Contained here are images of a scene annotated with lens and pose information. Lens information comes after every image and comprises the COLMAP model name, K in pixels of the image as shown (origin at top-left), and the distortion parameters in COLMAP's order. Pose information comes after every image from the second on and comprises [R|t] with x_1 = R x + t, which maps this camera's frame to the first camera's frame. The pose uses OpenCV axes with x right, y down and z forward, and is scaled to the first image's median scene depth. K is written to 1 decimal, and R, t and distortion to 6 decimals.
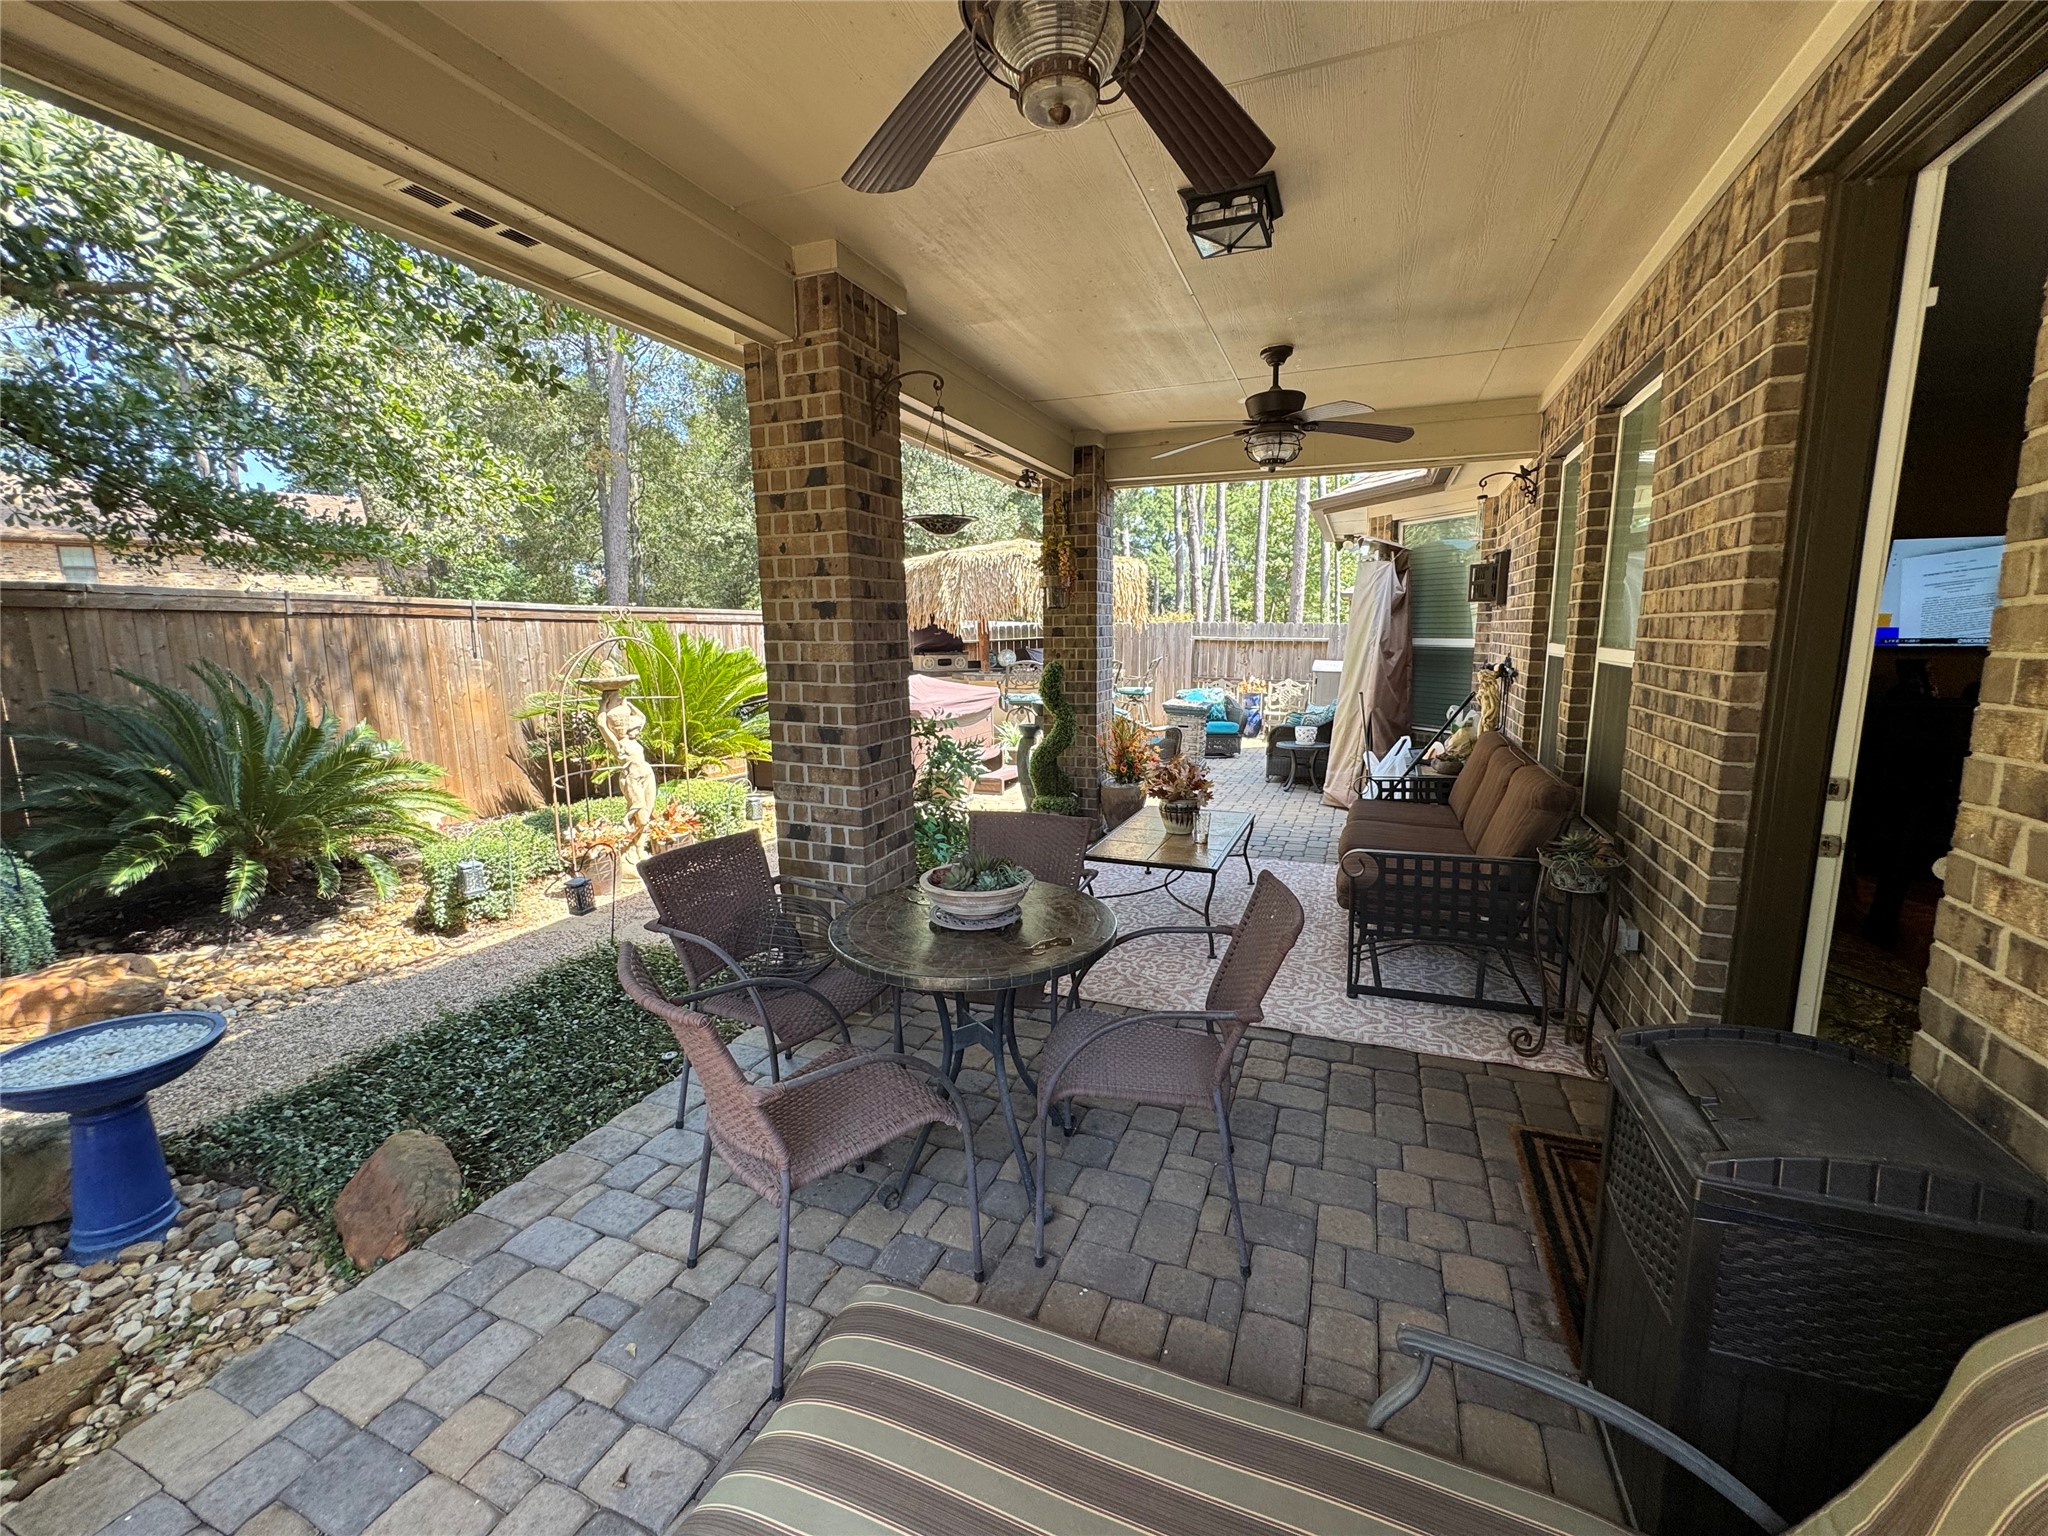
lens RADIAL K [[821.7, 0, 1030.6], [0, 821.7, 768.3], [0, 0, 1]] dist [-0.003498, -0.000329]
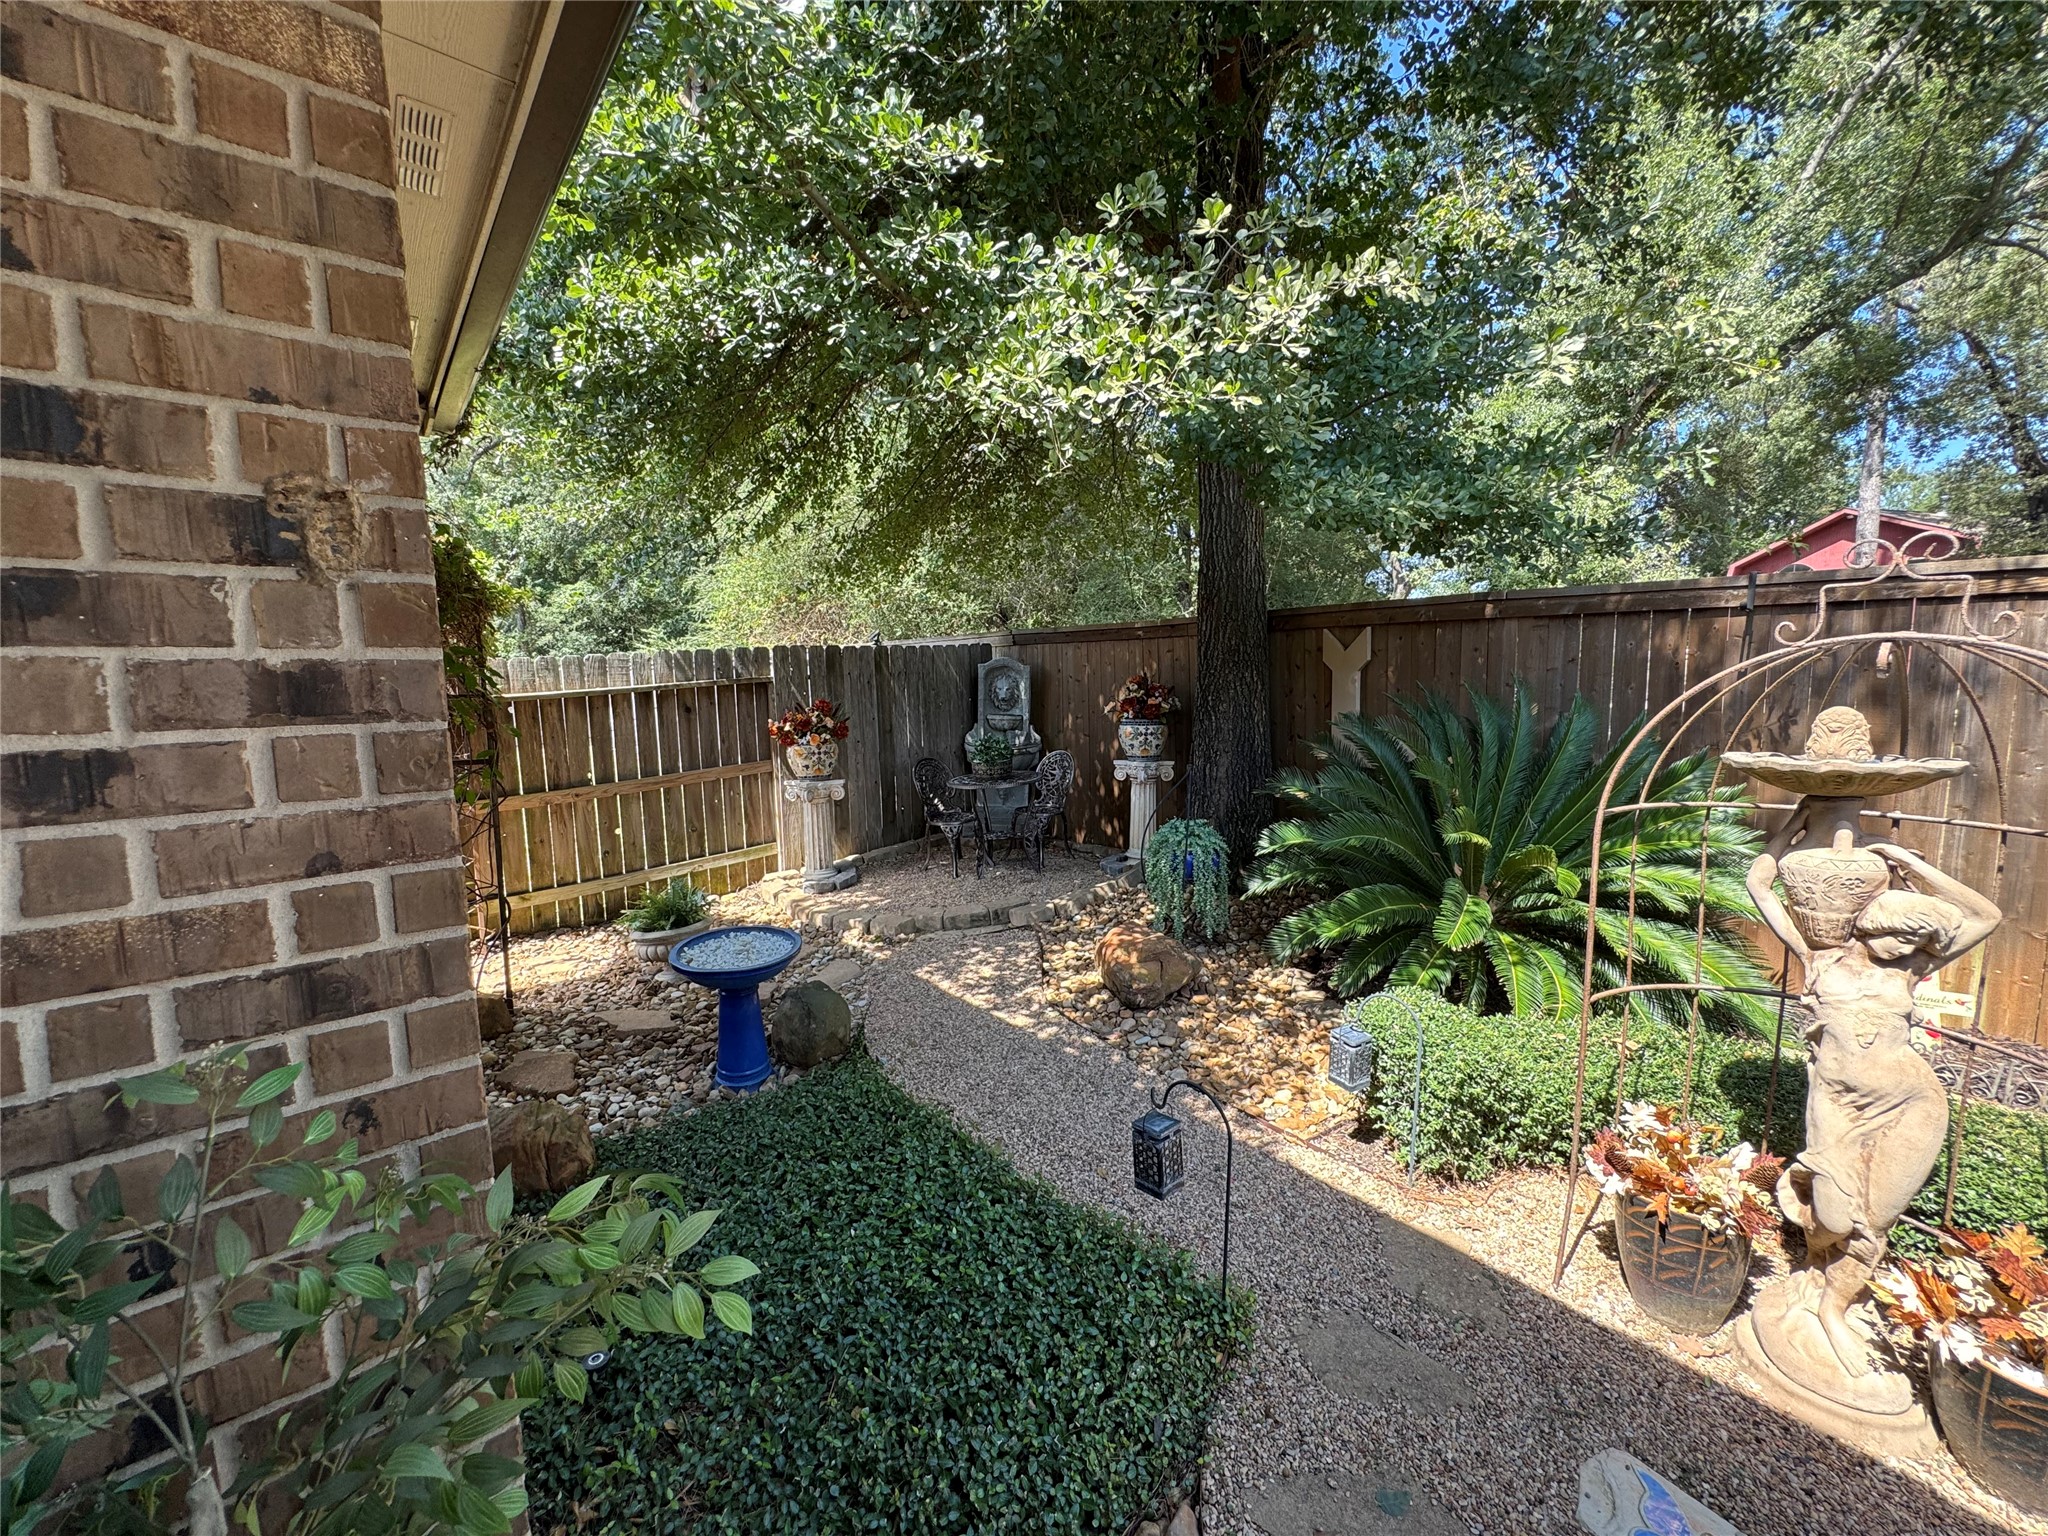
lens RADIAL K [[821.7, 0, 1030.6], [0, 821.7, 768.3], [0, 0, 1]] dist [-0.003498, -0.000329]
pose [[-0.473982, 0.118894, -0.872471, -0.091776], [-0.122855, 0.972221, 0.199230, -0.173935], [0.871922, 0.201618, -0.446209, 1.131424]]
